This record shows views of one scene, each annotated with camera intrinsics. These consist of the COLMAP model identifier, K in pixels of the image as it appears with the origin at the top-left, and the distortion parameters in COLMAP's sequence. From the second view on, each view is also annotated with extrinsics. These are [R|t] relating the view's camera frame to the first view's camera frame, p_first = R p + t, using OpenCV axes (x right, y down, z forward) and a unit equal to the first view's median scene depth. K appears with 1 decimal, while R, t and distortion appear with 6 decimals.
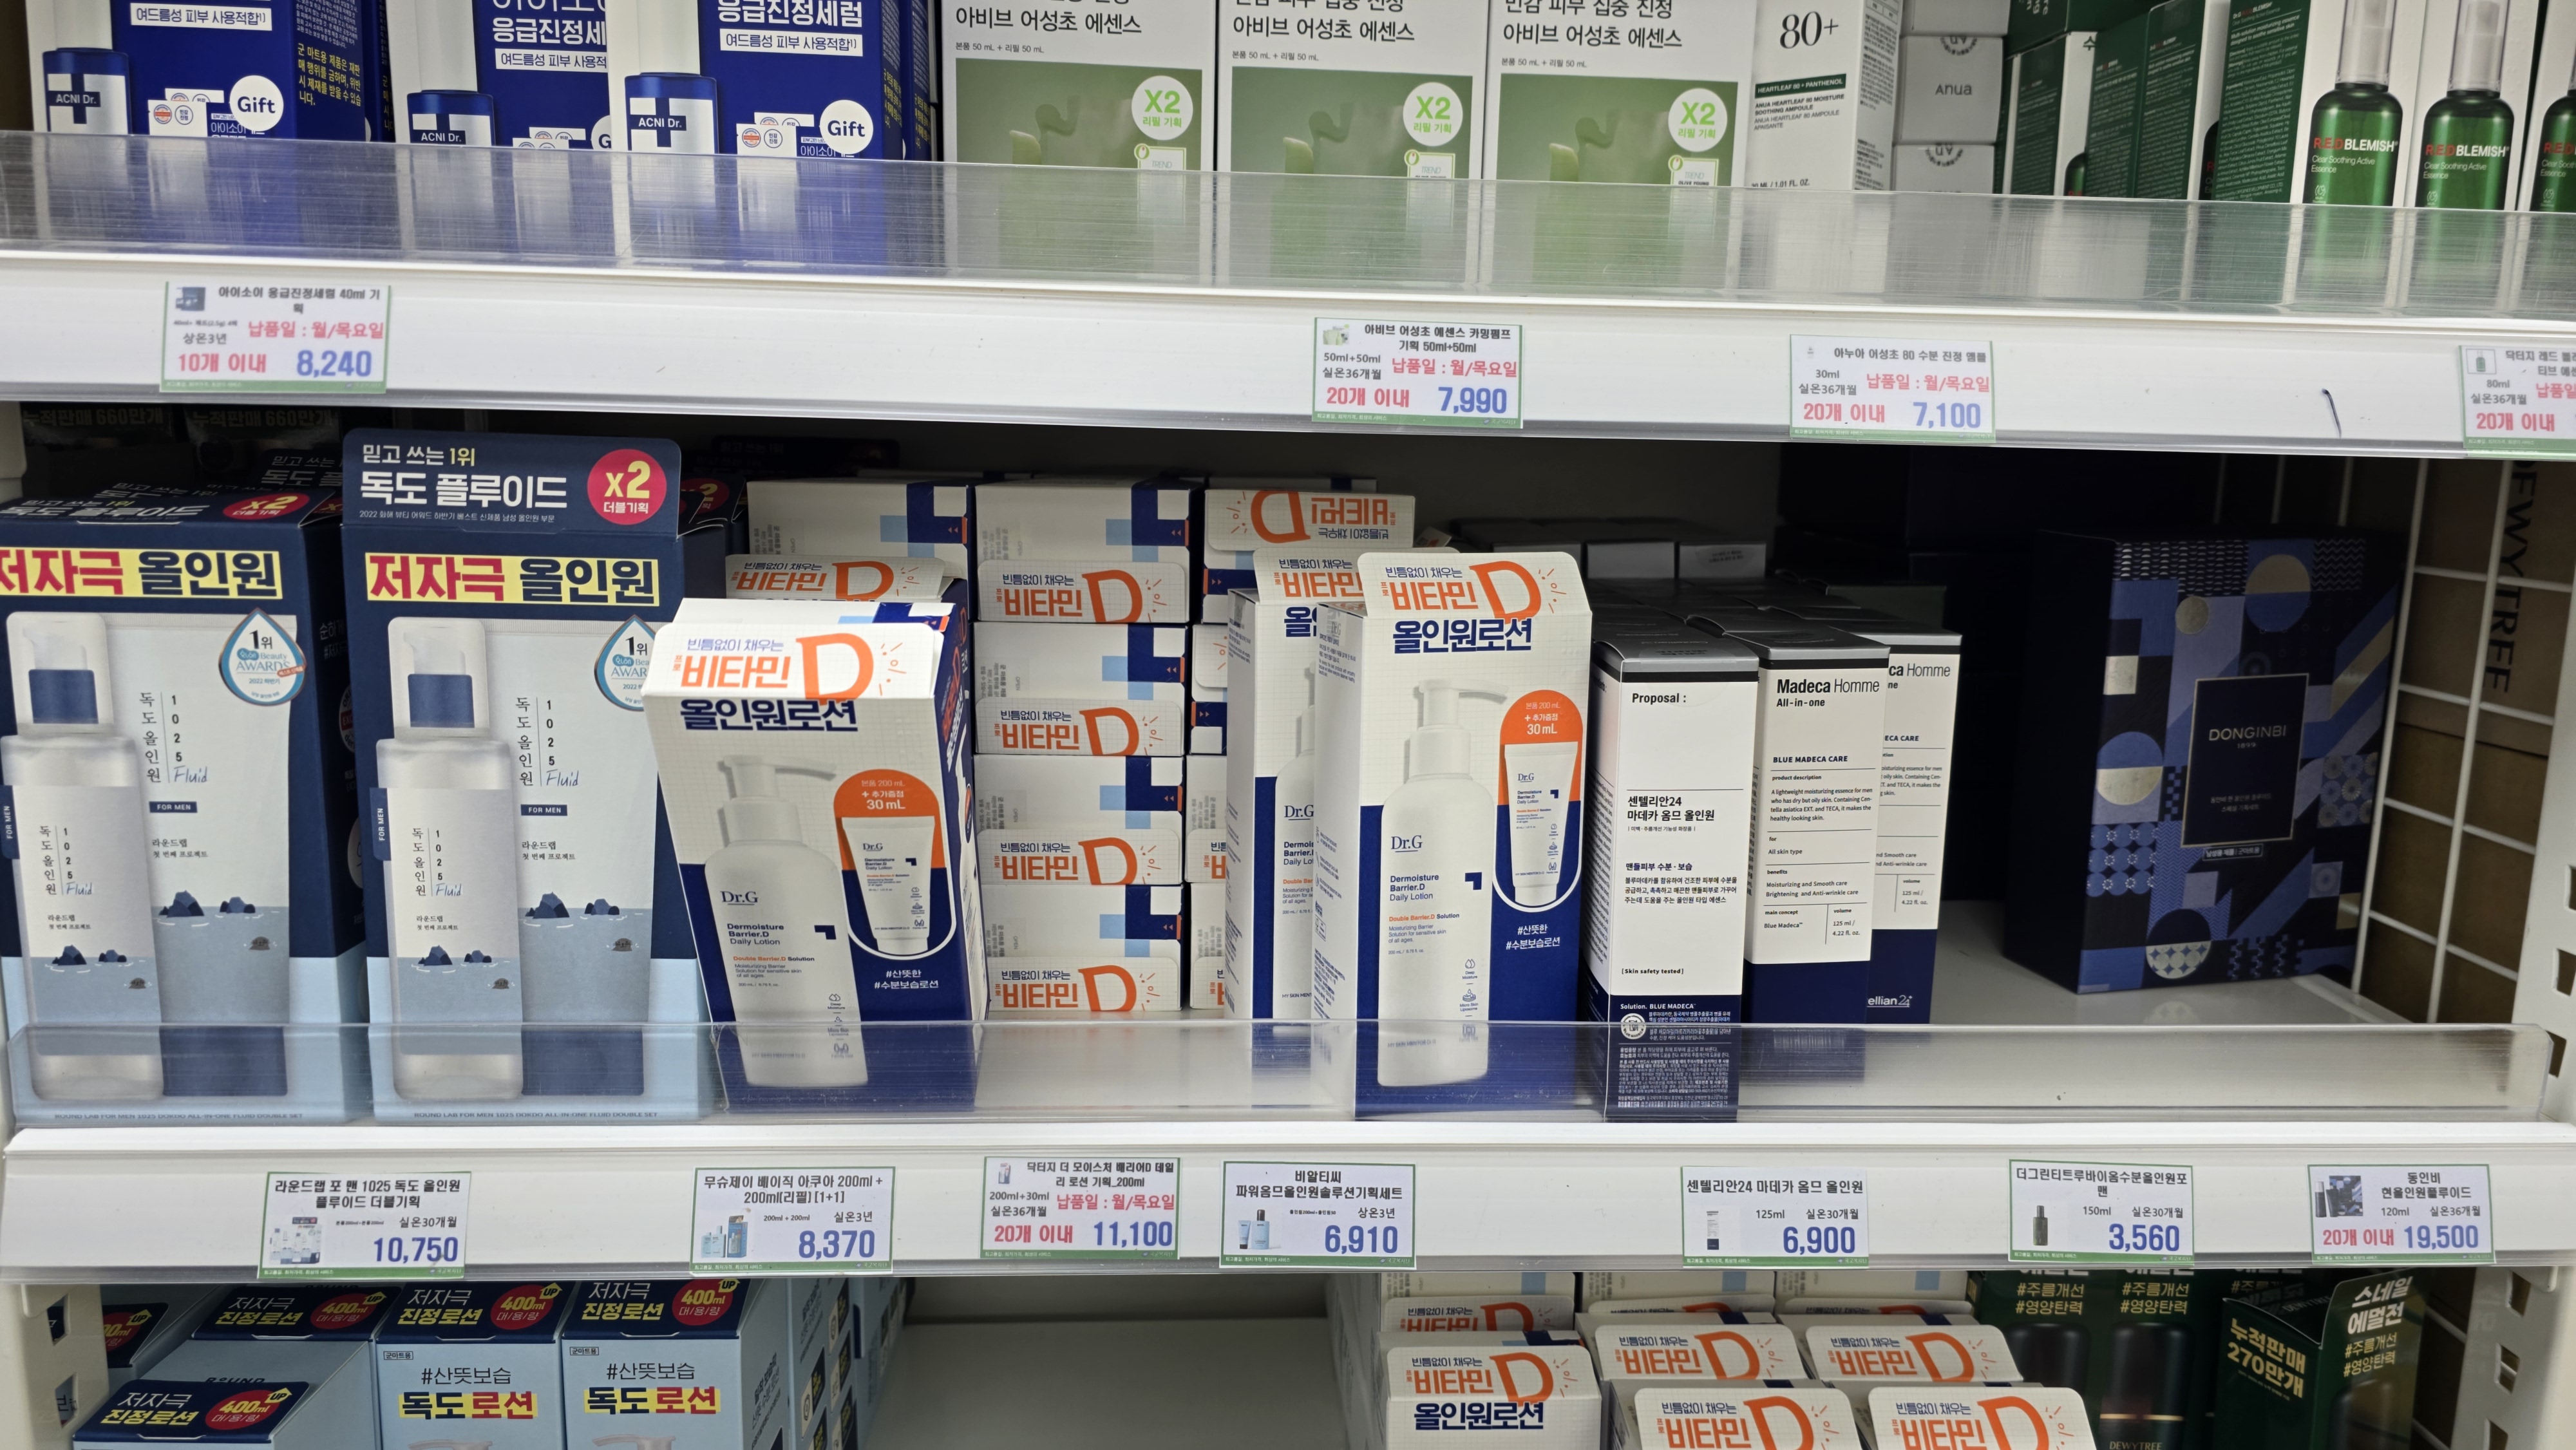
lens RADIAL K [[1822.6, 0, 1302.0], [0, 1822.6, 704.7], [0, 0, 1]] dist [0.044256, -0.043972]
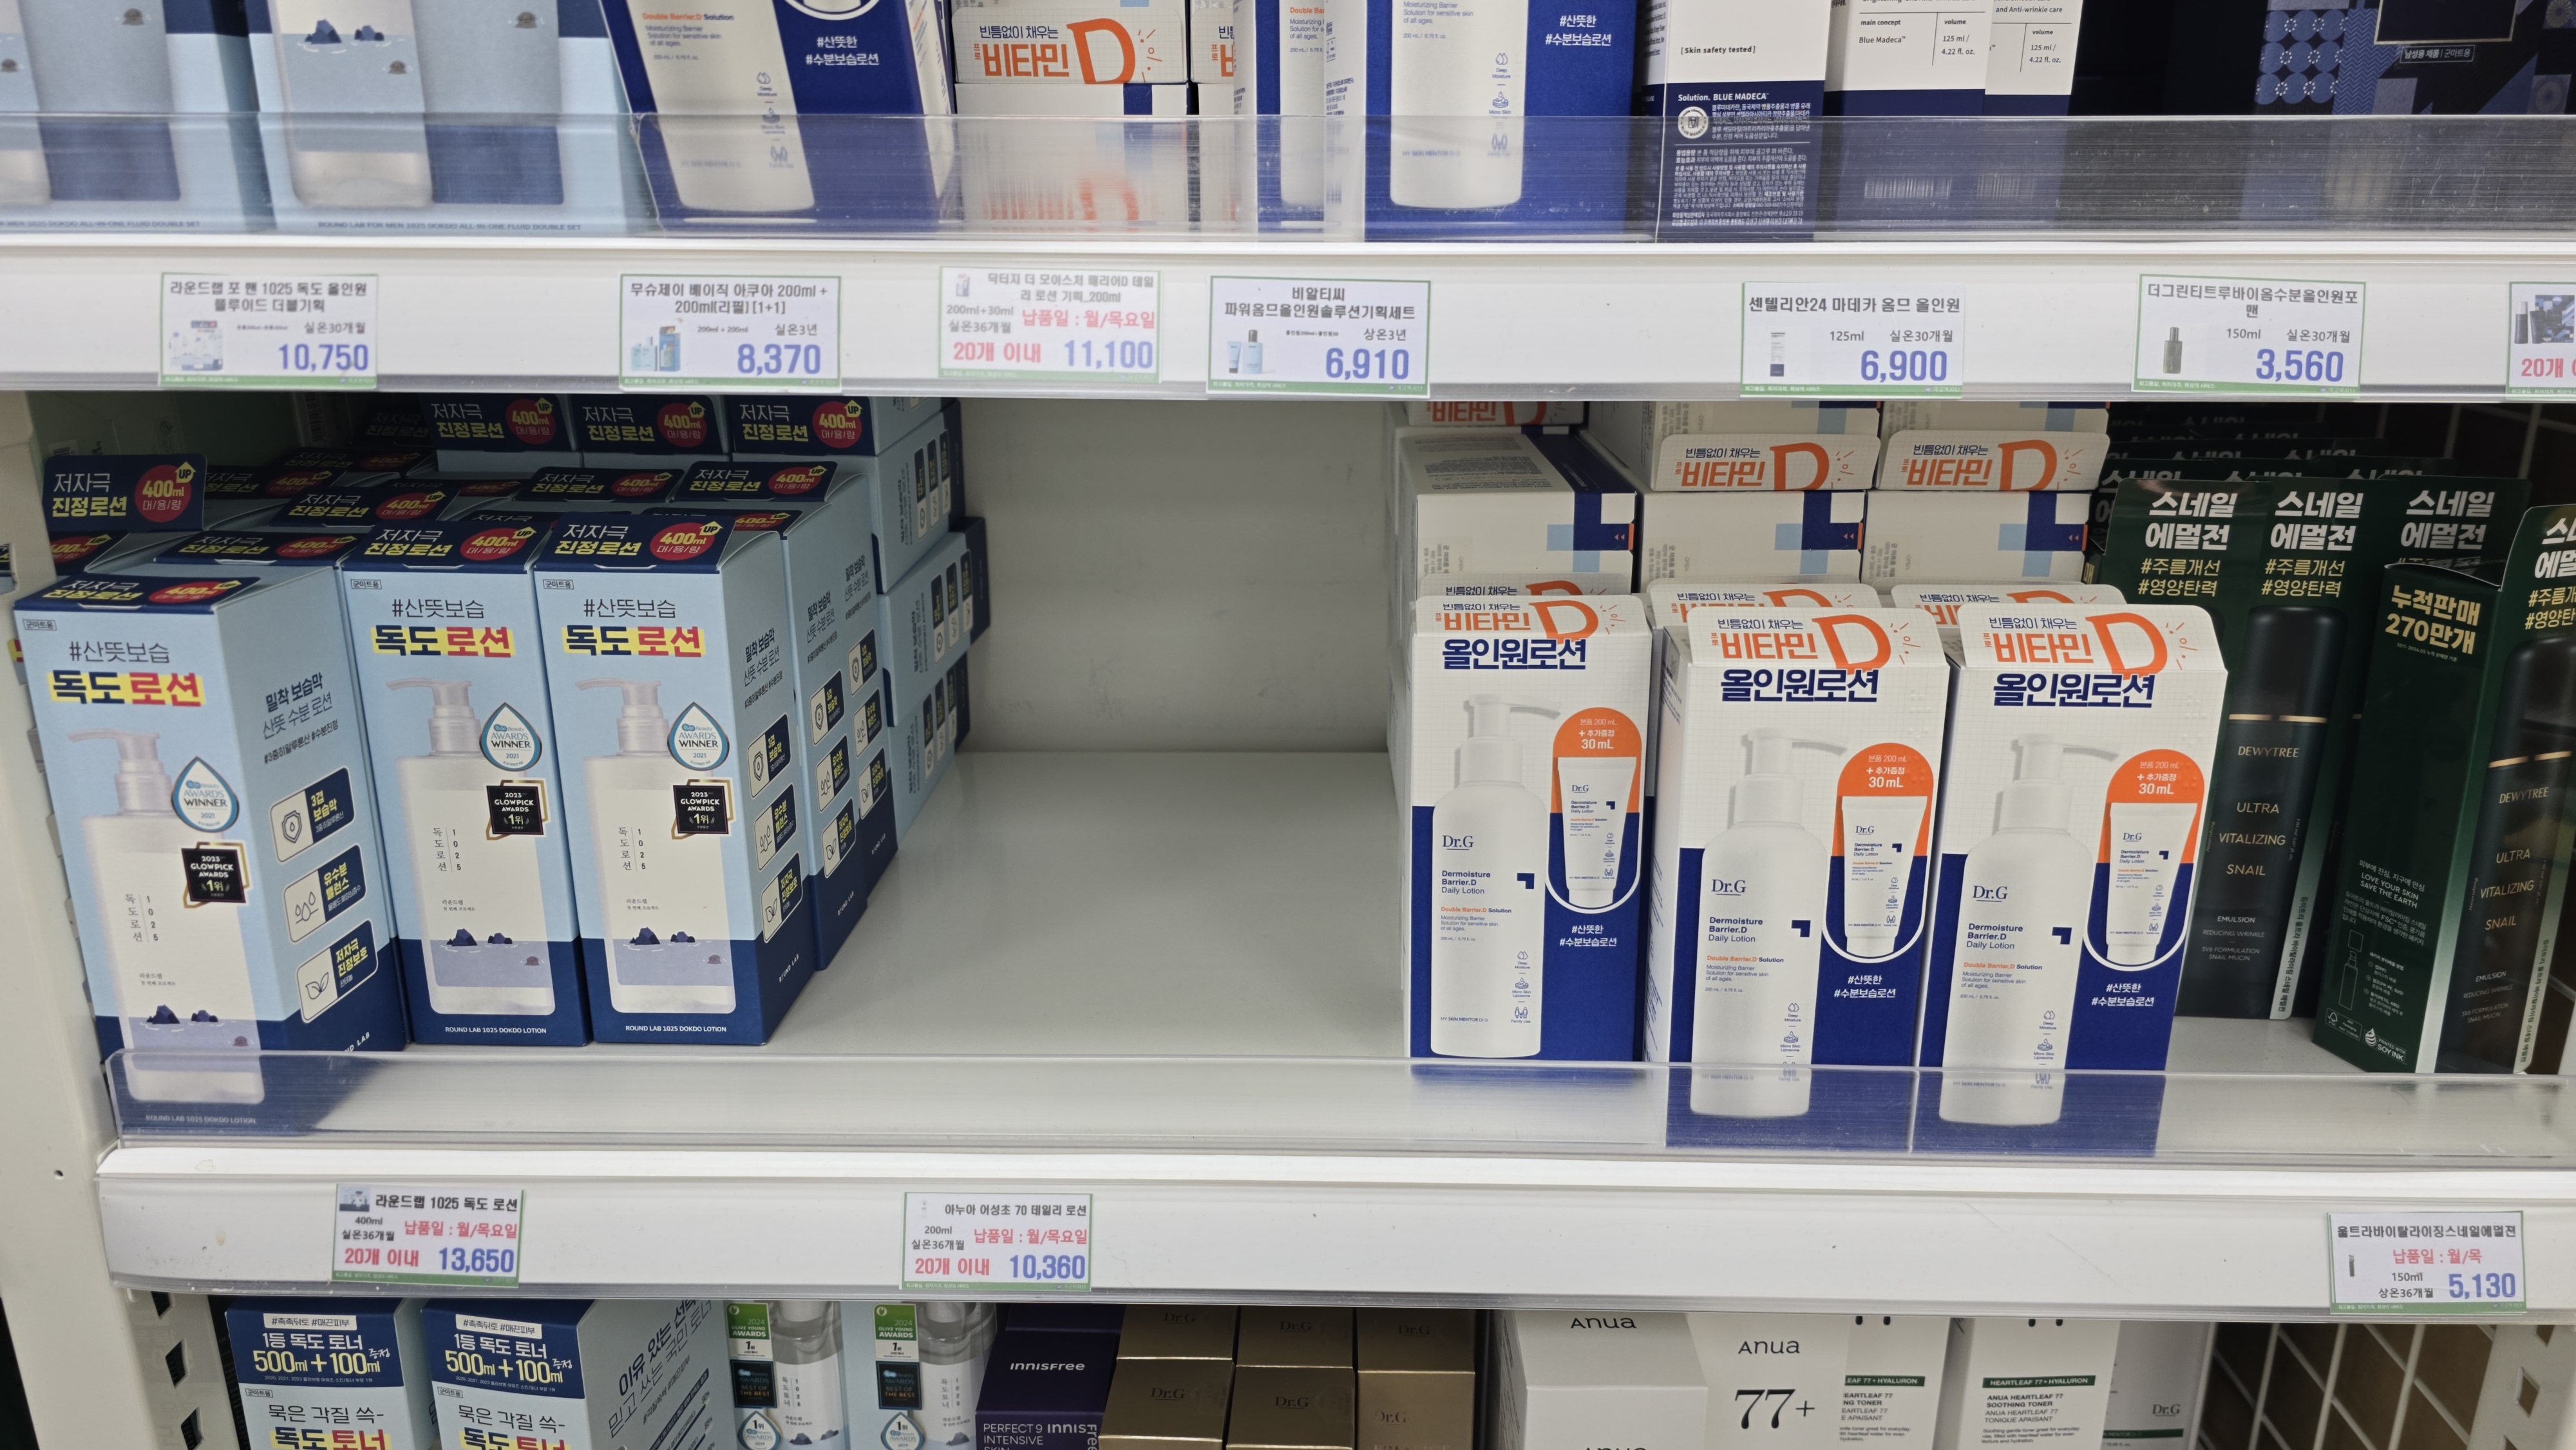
lens RADIAL K [[1822.6, 0, 1286.4], [0, 1822.6, 707.2], [0, 0, 1]] dist [0.044256, -0.043972]
pose [[0.996951, 0.003808, -0.077939, 0.061492], [0.006647, 0.991033, 0.133454, 0.333640], [0.077748, -0.133565, 0.987986, 0.109632]]
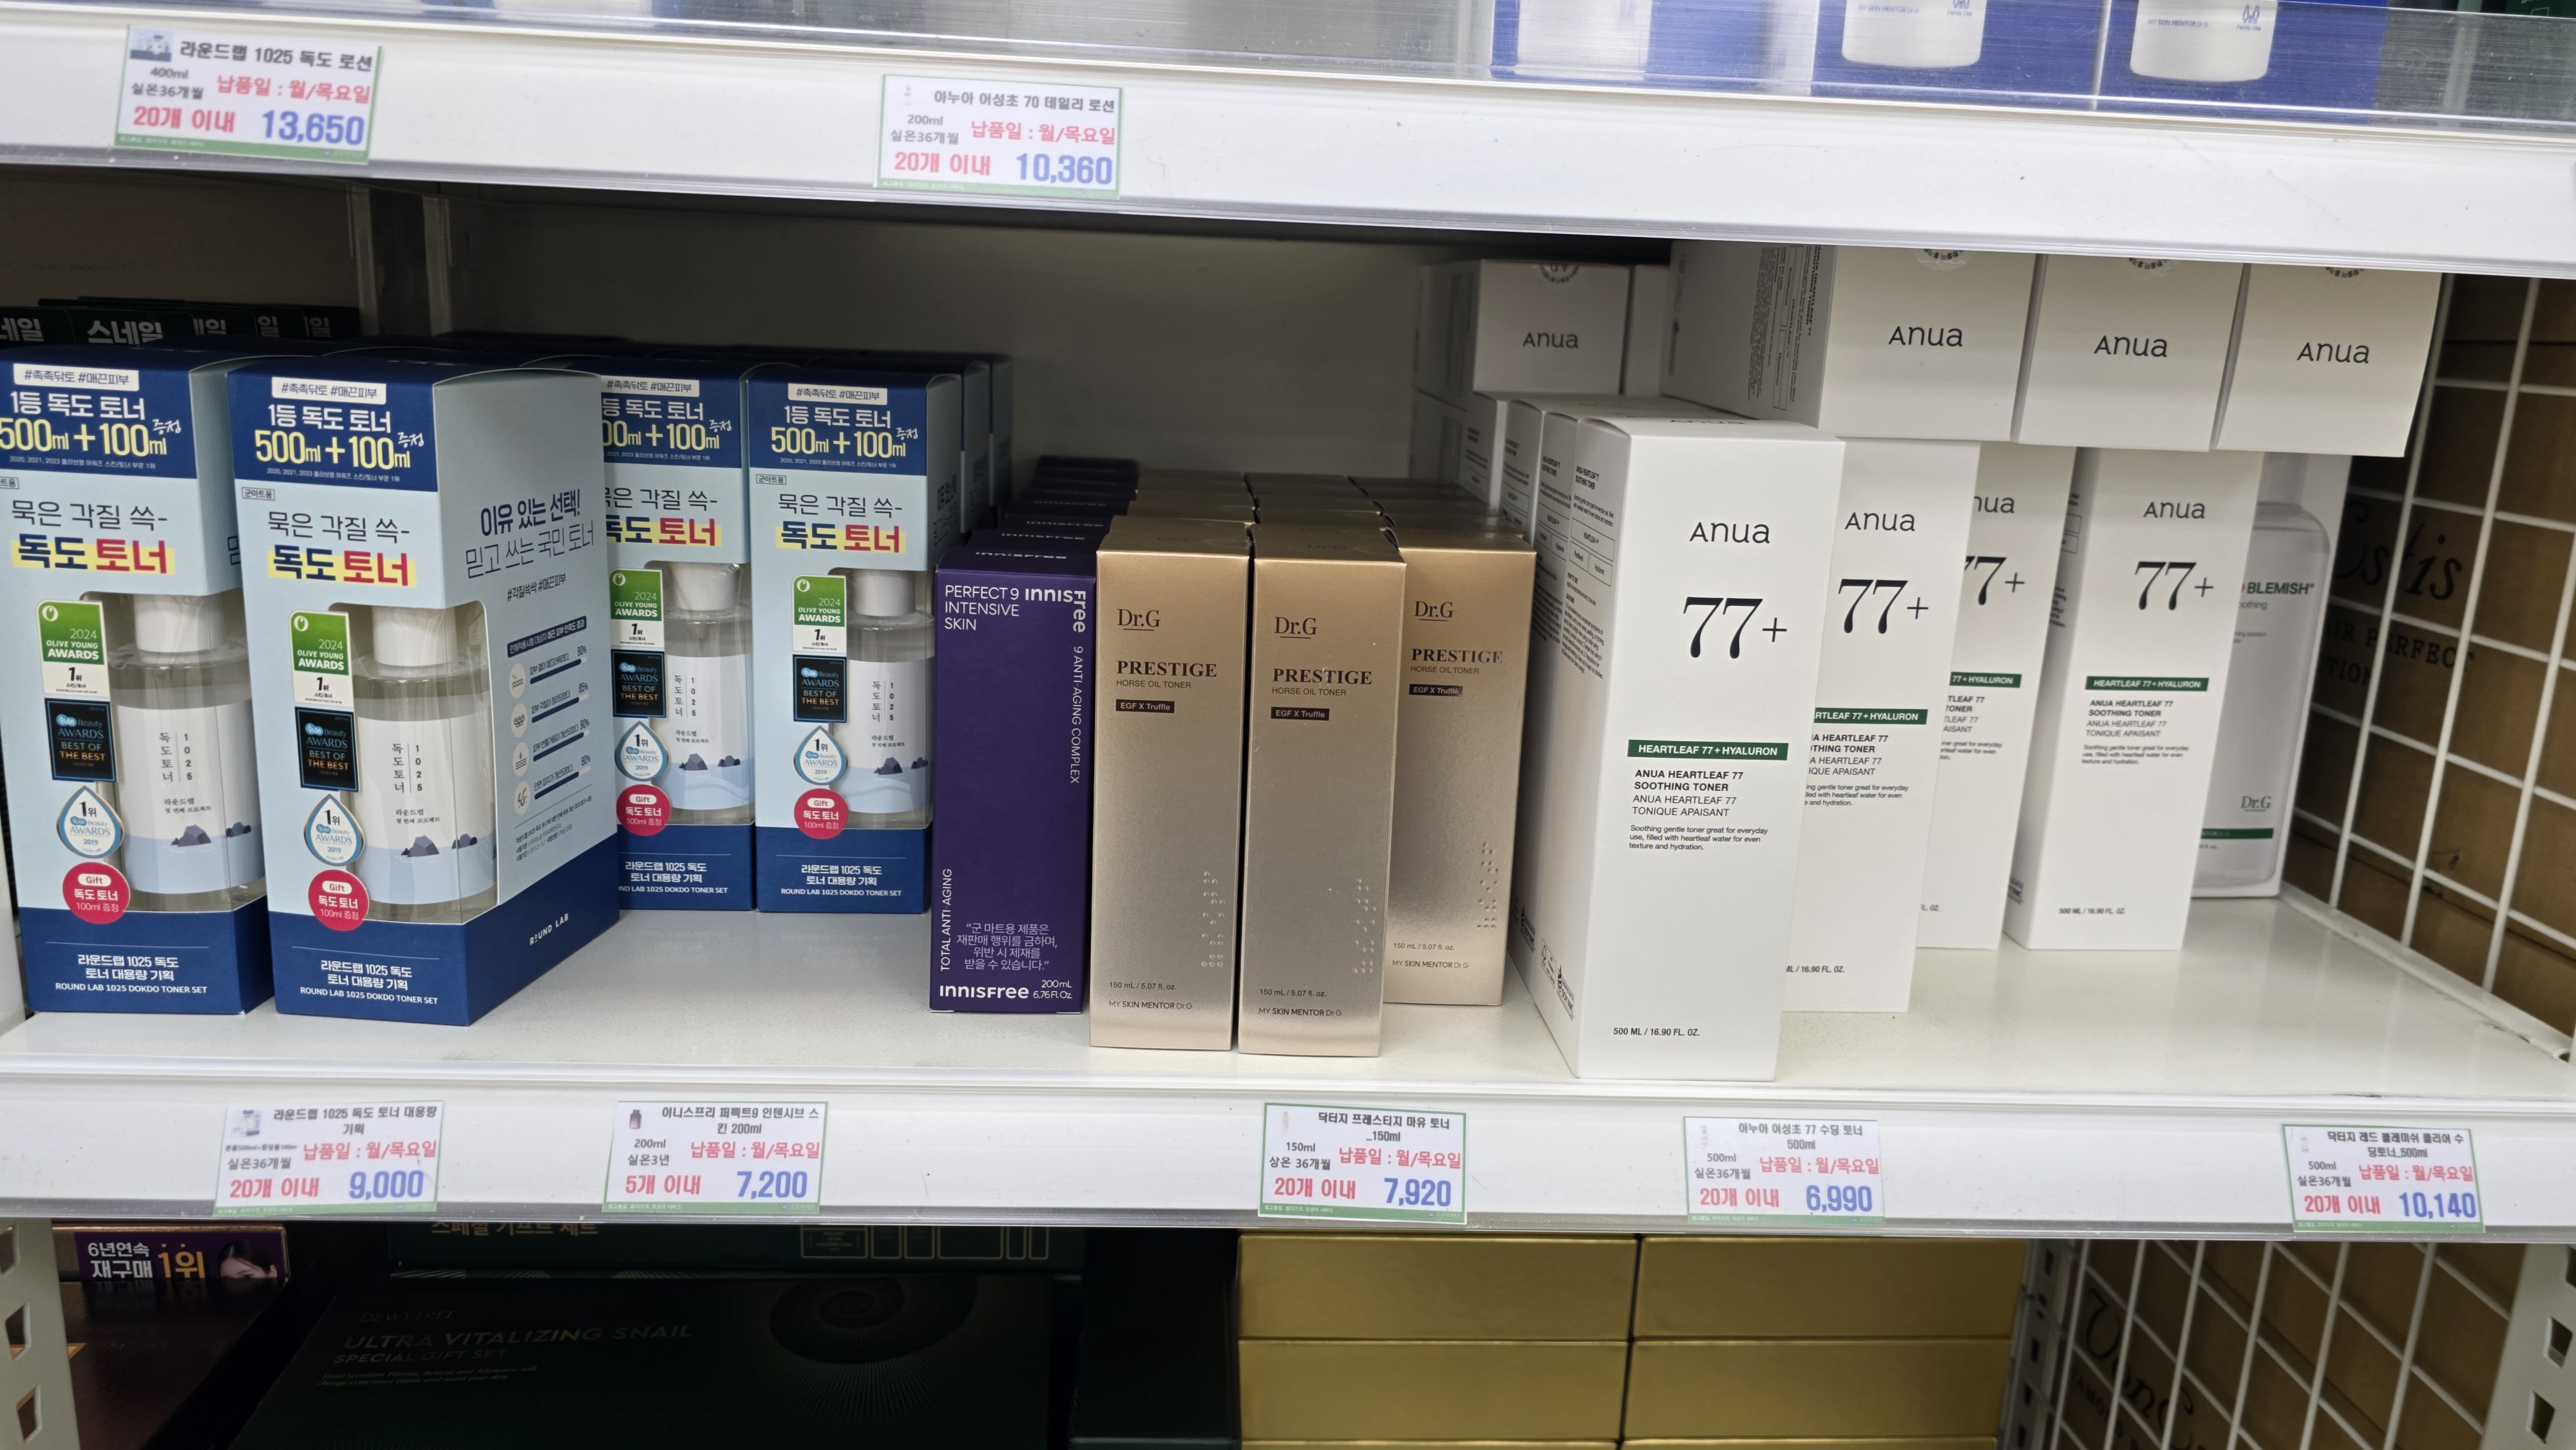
lens RADIAL K [[1822.6, 0, 1293.1], [0, 1822.6, 719.5], [0, 0, 1]] dist [0.044256, -0.043972]
pose [[0.999724, 0.021423, 0.009675, -0.040995], [-0.021931, 0.998198, 0.055857, 0.916533], [-0.008461, -0.056054, 0.998392, 0.230918]]
